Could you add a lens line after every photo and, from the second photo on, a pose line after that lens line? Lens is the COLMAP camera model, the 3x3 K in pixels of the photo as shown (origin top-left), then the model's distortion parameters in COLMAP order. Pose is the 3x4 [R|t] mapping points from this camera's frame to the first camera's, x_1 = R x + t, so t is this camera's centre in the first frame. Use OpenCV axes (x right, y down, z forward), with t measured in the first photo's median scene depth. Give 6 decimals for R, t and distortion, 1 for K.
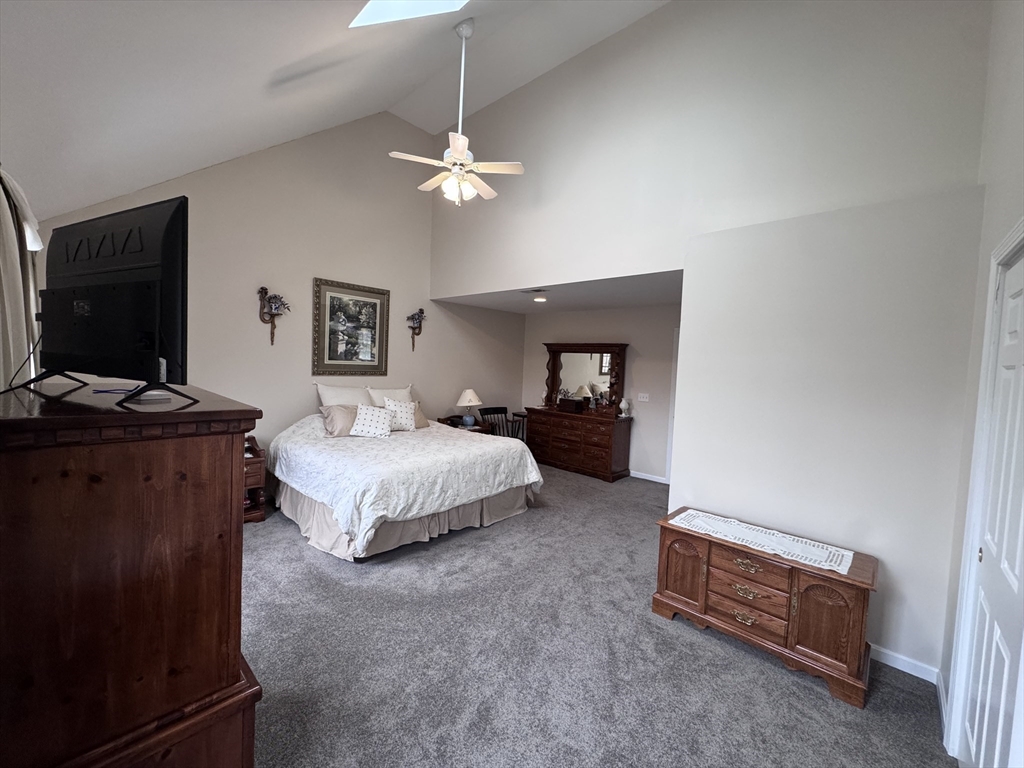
lens RADIAL K [[407.8, 0, 512.0], [0, 407.8, 384.0], [0, 0, 1]] dist [-0.001211, -0.000315]
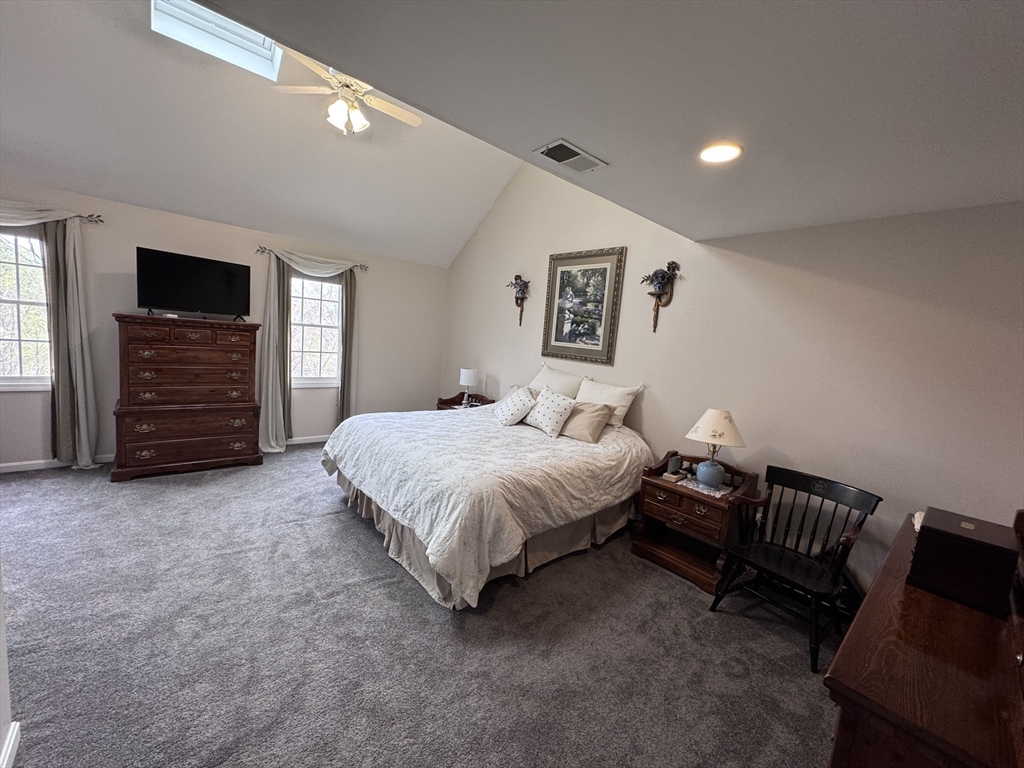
lens RADIAL K [[407.8, 0, 512.0], [0, 407.8, 384.0], [0, 0, 1]] dist [-0.001211, -0.000315]
pose [[-0.110192, 0.076344, -0.990974, 0.476230], [-0.134408, 0.986742, 0.090964, -0.033085], [0.984780, 0.143219, -0.098470, 0.984175]]
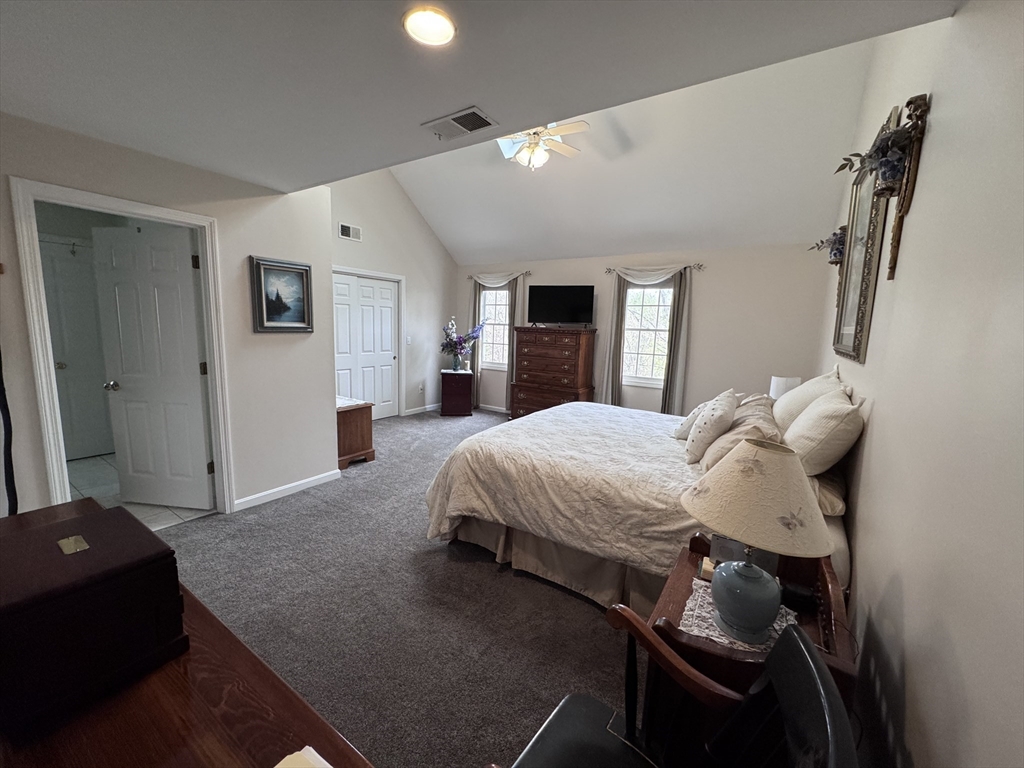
lens RADIAL K [[407.8, 0, 512.0], [0, 407.8, 384.0], [0, 0, 1]] dist [-0.001211, -0.000315]
pose [[-0.985439, -0.039610, -0.165349, 0.056335], [-0.070115, 0.980618, 0.182955, -0.050517], [0.154897, 0.191884, -0.969117, 1.420616]]
